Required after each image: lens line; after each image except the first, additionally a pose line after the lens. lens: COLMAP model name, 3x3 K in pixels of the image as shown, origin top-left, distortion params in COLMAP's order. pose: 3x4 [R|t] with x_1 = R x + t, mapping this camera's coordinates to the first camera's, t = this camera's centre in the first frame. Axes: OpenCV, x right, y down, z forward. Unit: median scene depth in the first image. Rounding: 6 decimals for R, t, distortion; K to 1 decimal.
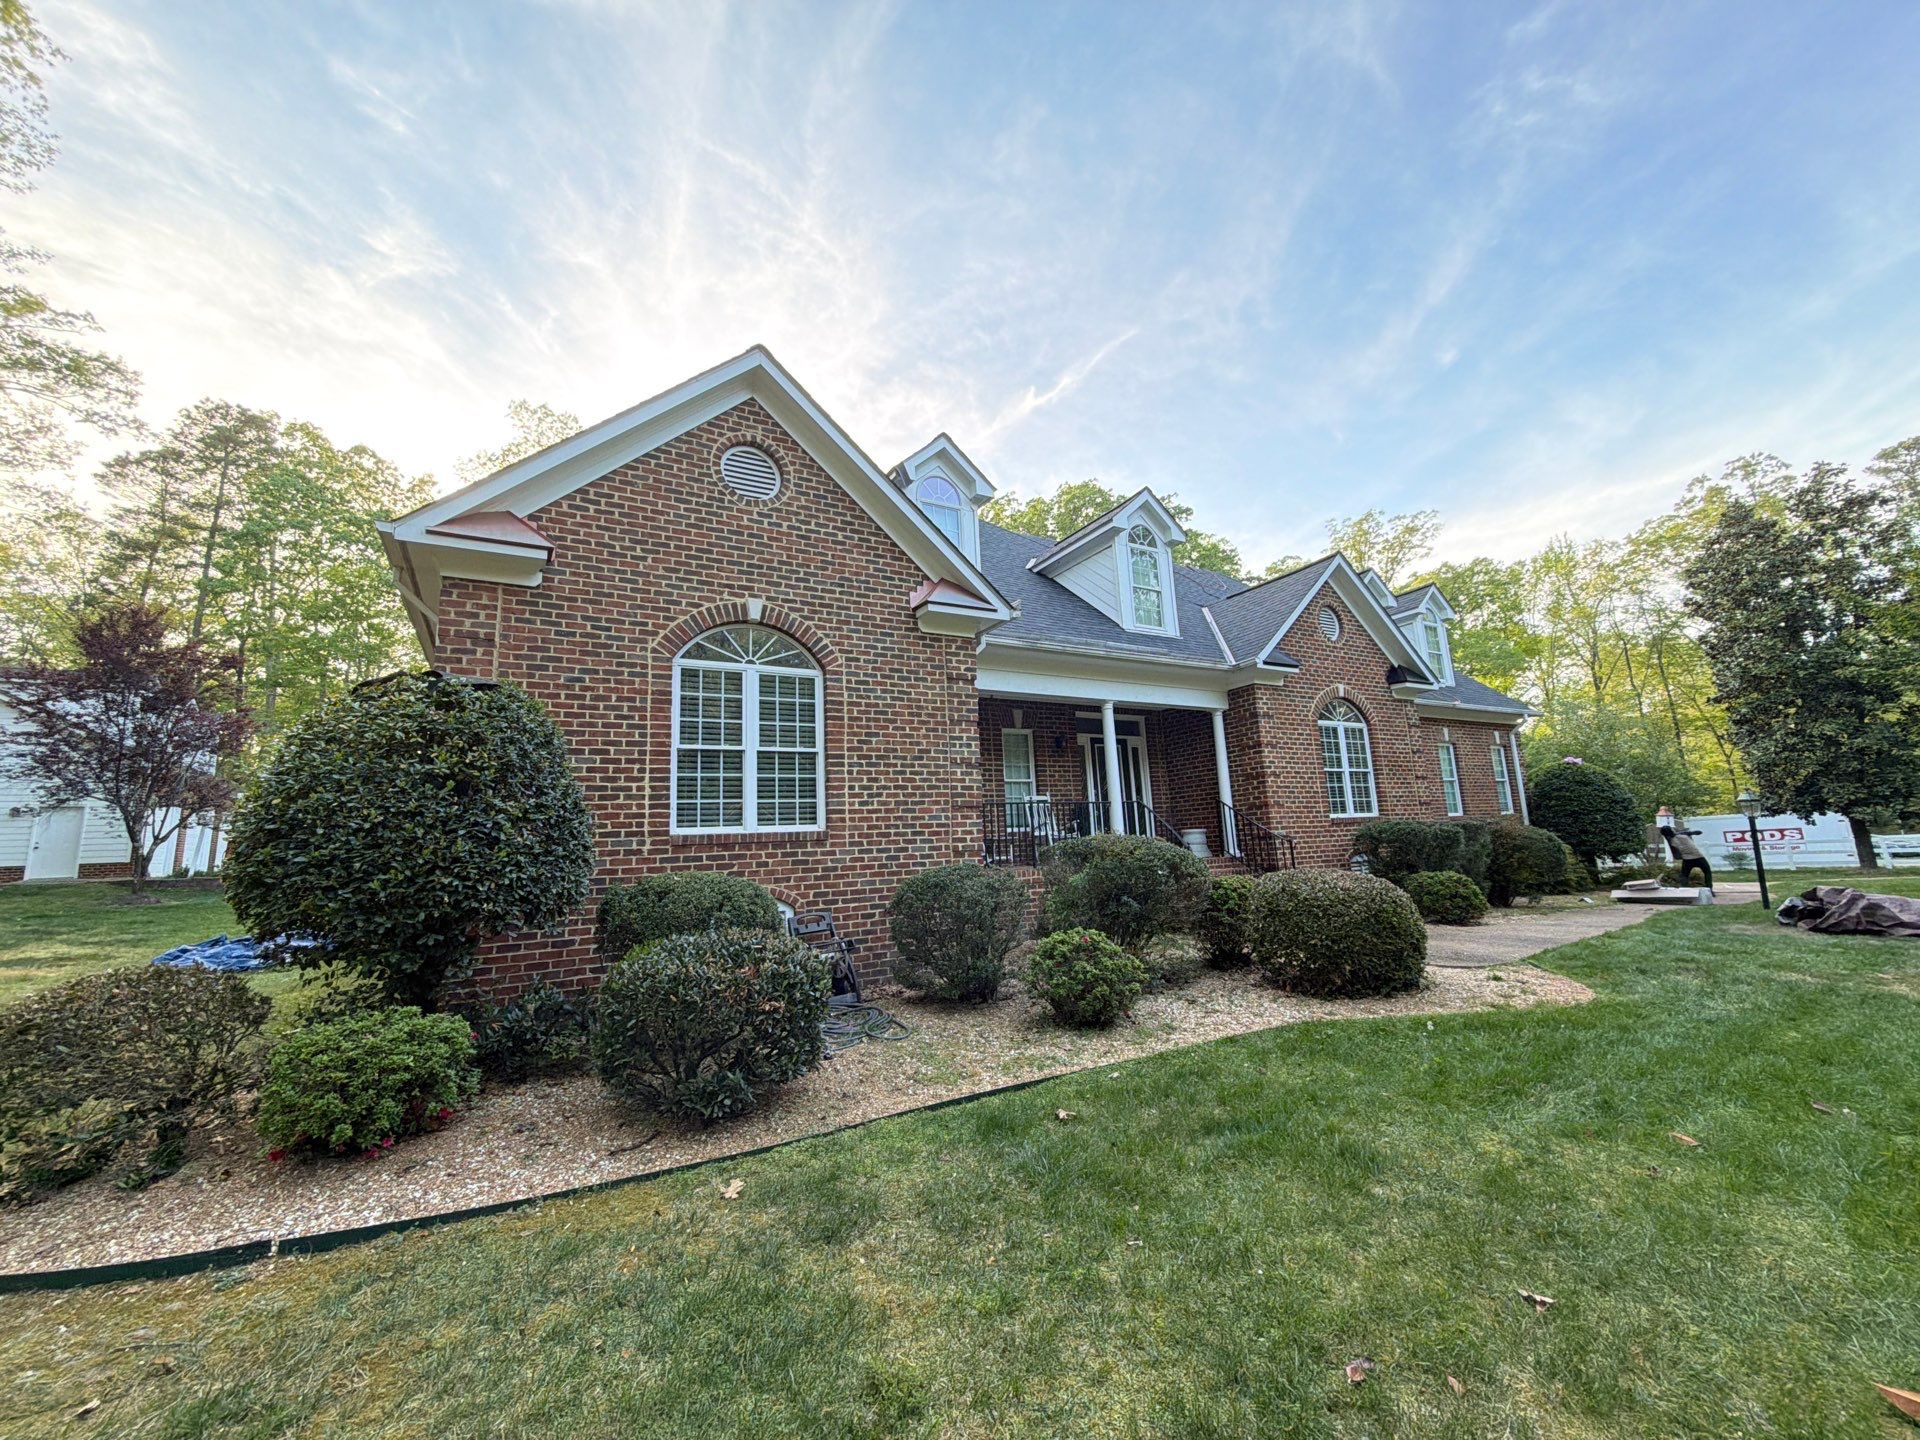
lens RADIAL K [[764.4, 0, 960.0], [0, 764.4, 720.0], [0, 0, 1]] dist [-0.000904, -0.000470]
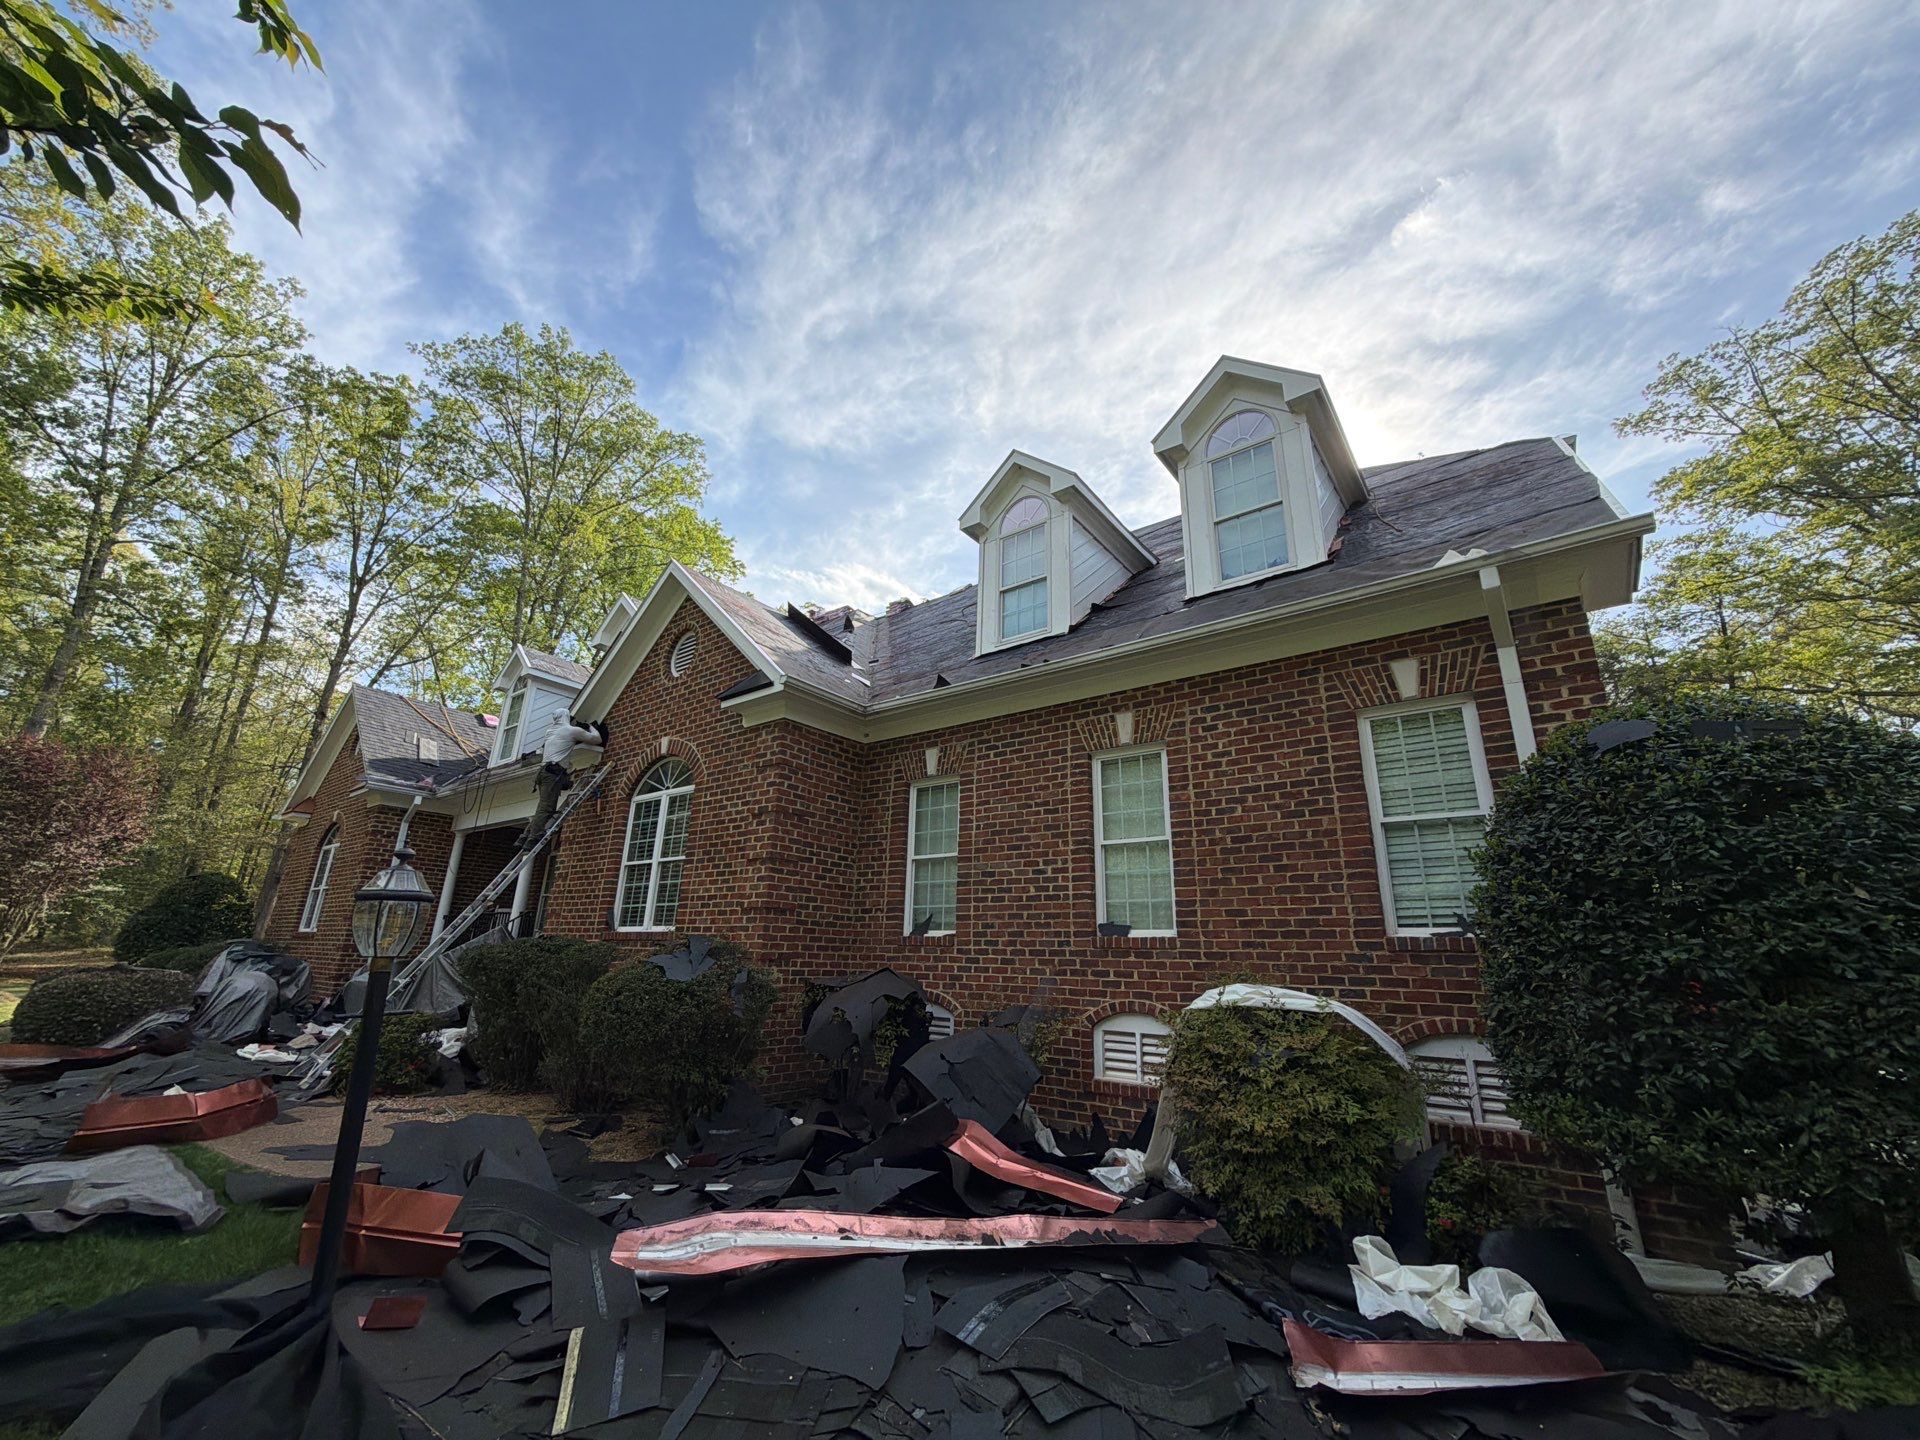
lens RADIAL K [[764.4, 0, 960.0], [0, 764.4, 720.0], [0, 0, 1]] dist [-0.000904, -0.000470]
pose [[0.380180, -0.229716, -0.895932, 2.059380], [0.111758, 0.972979, -0.202047, 0.183668], [0.918136, -0.023314, 0.395580, 1.621851]]
